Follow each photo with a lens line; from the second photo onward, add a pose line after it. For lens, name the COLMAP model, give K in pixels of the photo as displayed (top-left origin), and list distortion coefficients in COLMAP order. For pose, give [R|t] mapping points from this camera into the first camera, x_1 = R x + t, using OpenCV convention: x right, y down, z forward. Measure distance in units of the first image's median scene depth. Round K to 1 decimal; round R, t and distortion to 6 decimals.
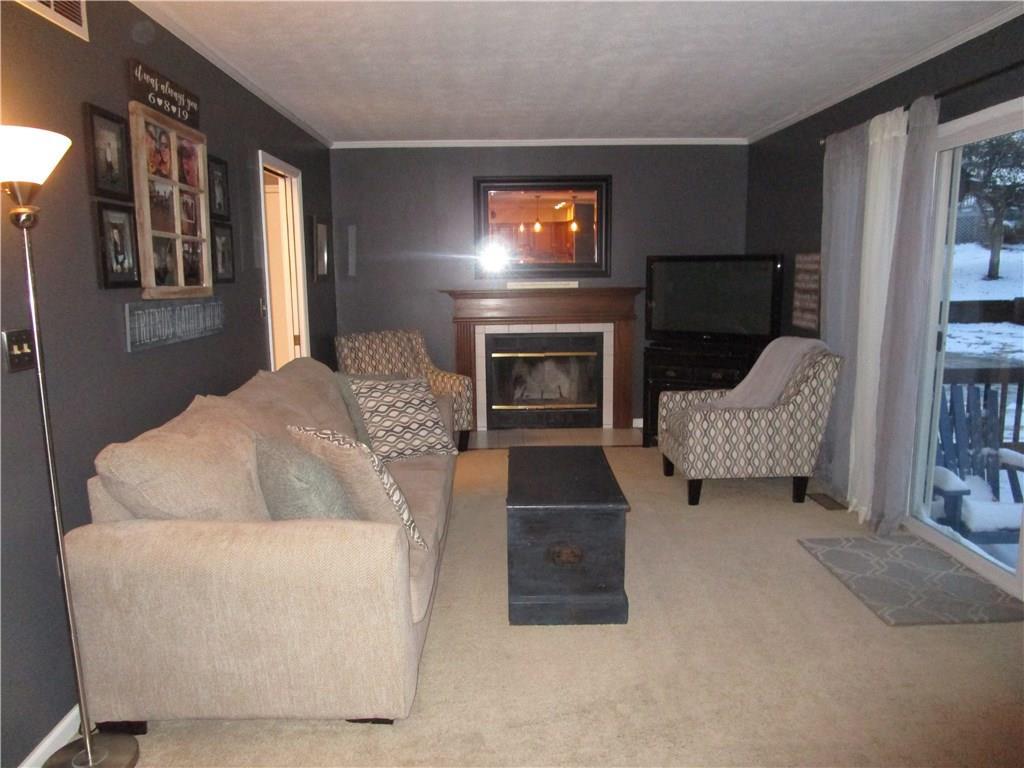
lens RADIAL K [[743.0, 0, 512.0], [0, 743.0, 384.0], [0, 0, 1]] dist [-0.006084, -0.006691]
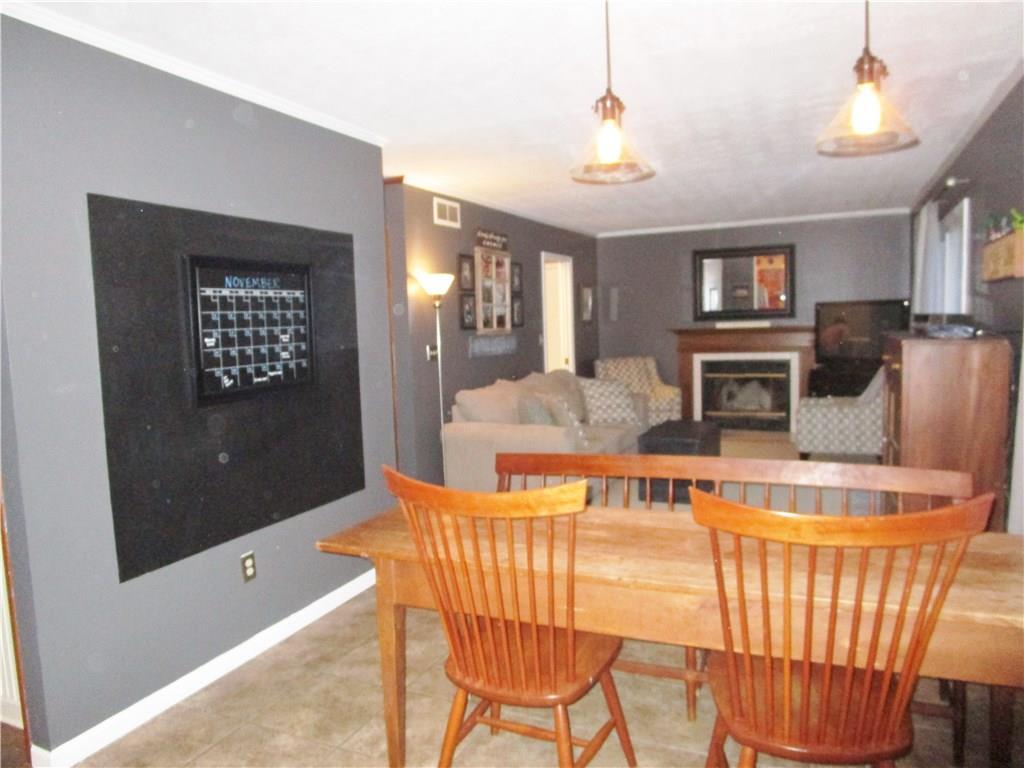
lens RADIAL K [[743.0, 0, 512.0], [0, 743.0, 384.0], [0, 0, 1]] dist [-0.006084, -0.006691]
pose [[0.906590, 0.018276, -0.421617, 0.397092], [-0.041651, 0.998059, -0.046298, 0.097705], [0.419953, 0.059534, 0.905591, -0.709189]]
